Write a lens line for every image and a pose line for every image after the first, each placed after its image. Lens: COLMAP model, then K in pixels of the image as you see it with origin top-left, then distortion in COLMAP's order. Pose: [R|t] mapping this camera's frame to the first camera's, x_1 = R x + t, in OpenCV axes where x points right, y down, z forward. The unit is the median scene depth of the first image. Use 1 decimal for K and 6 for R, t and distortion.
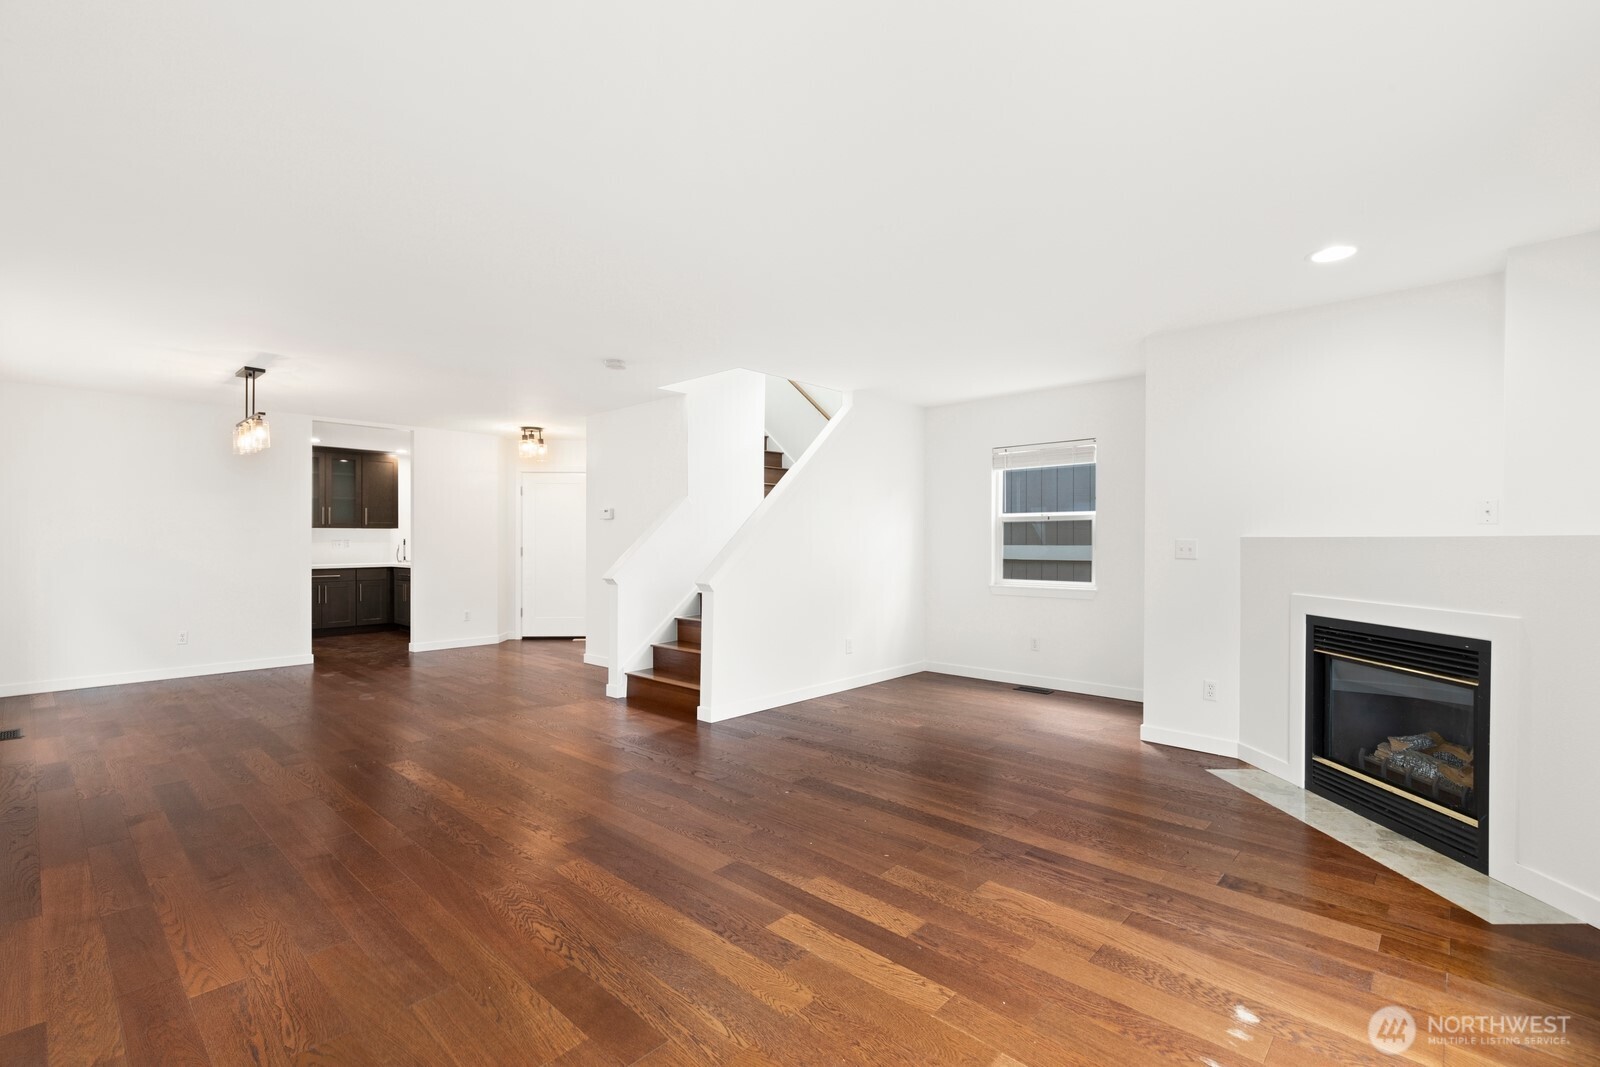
lens RADIAL K [[720.3, 0, 802.3], [0, 720.3, 539.5], [0, 0, 1]] dist [0.006142, -0.000135]
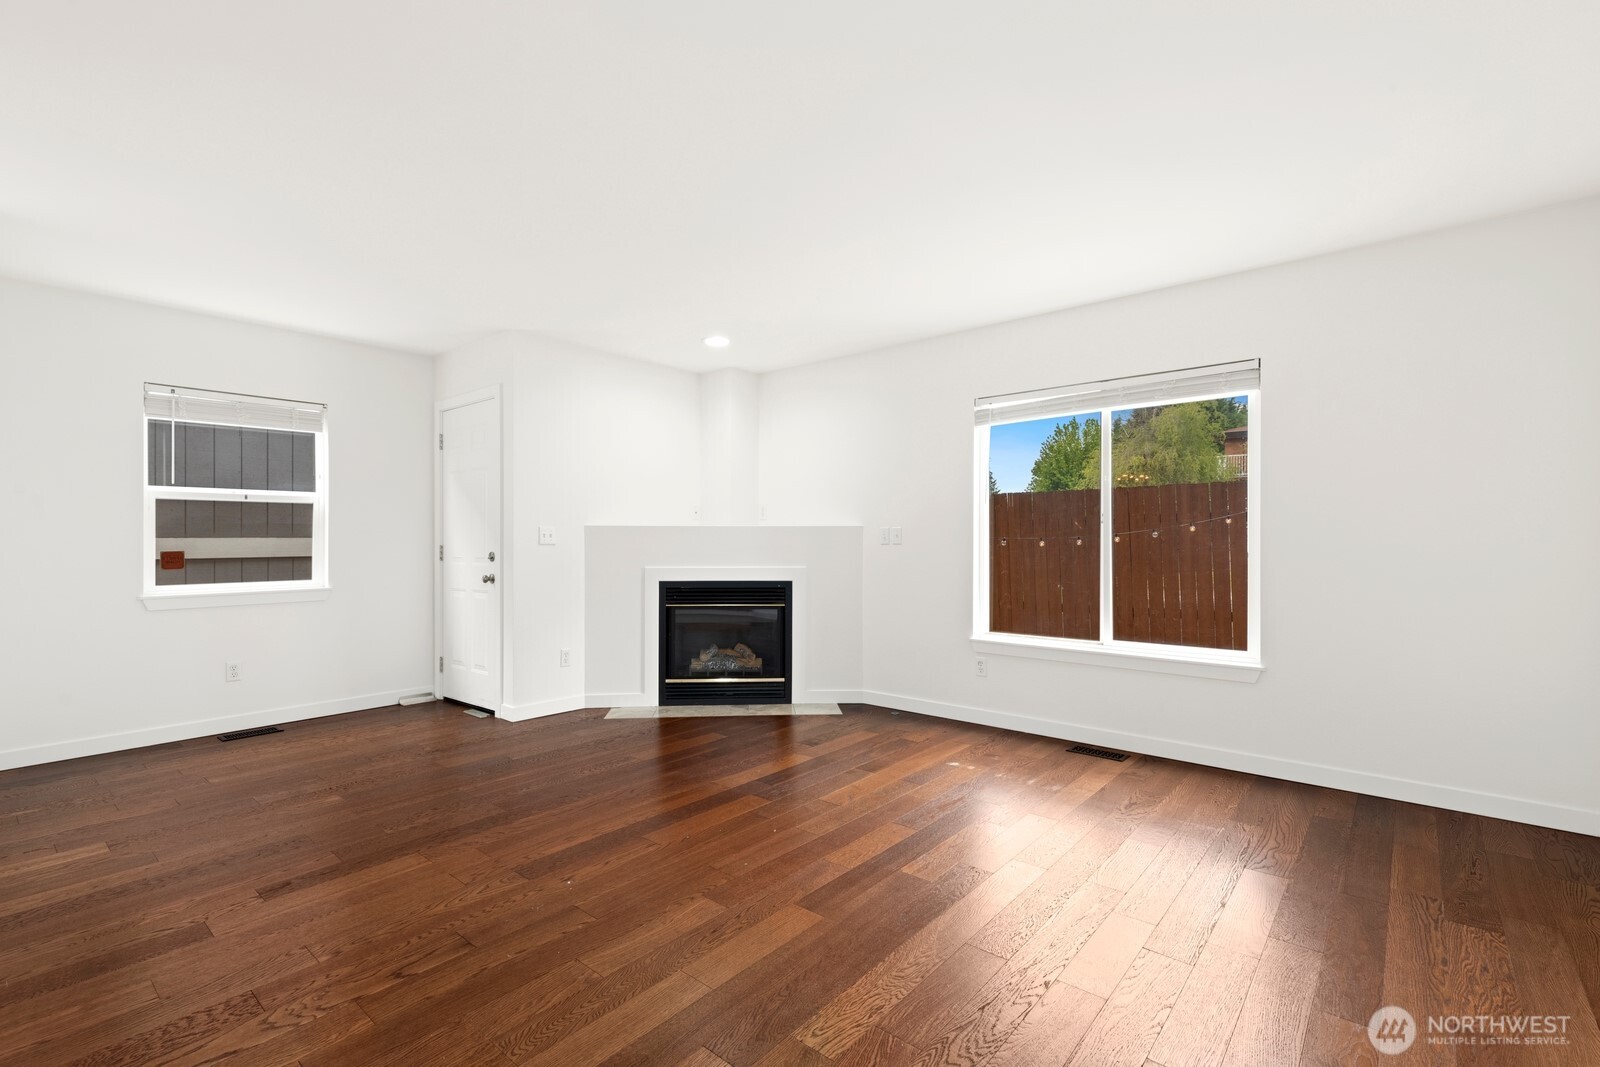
lens RADIAL K [[721.1, 0, 791.6], [0, 721.1, 539.5], [0, 0, 1]] dist [0.010172, -0.000078]
pose [[-0.034038, -0.003533, 0.999414, -0.729798], [0.000043, 0.999994, 0.003537, 0.018682], [-0.999421, 0.000163, -0.034037, 0.817685]]
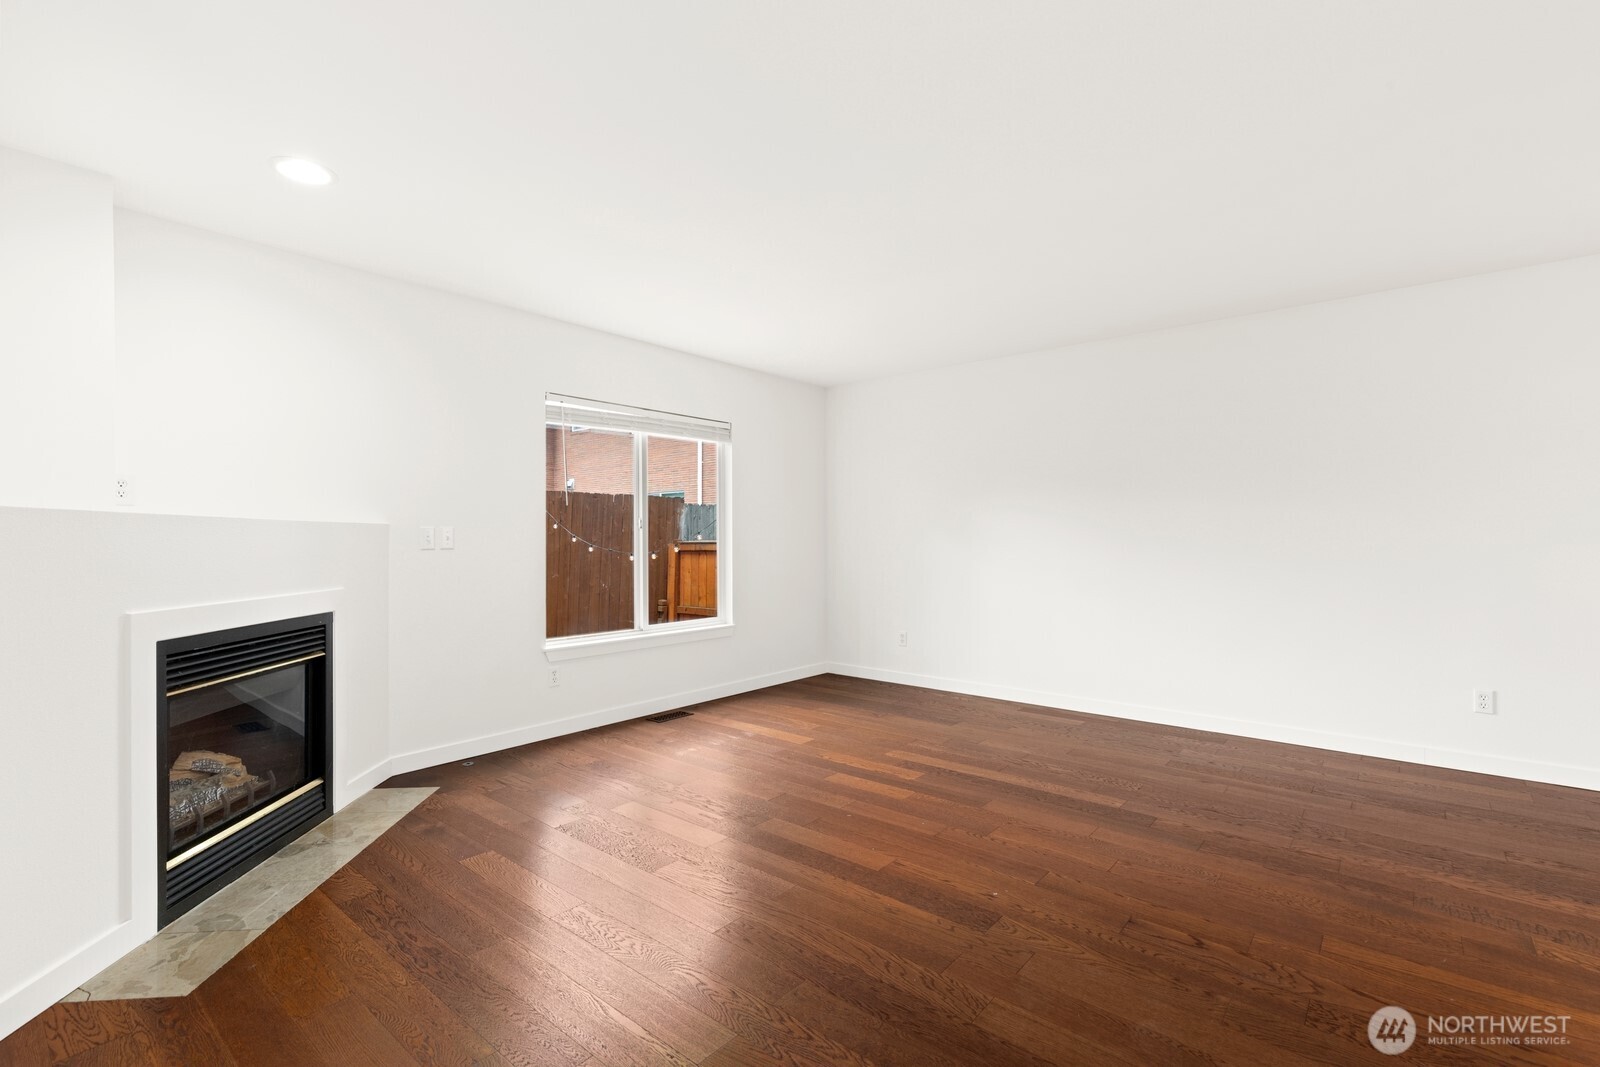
lens RADIAL K [[720.3, 0, 802.3], [0, 720.3, 539.5], [0, 0, 1]] dist [0.006142, -0.000135]
pose [[-0.998781, -0.001412, -0.049346, 0.195256], [-0.001391, 0.999999, -0.000448, 0.018178], [0.049347, -0.000378, -0.998782, 1.684930]]
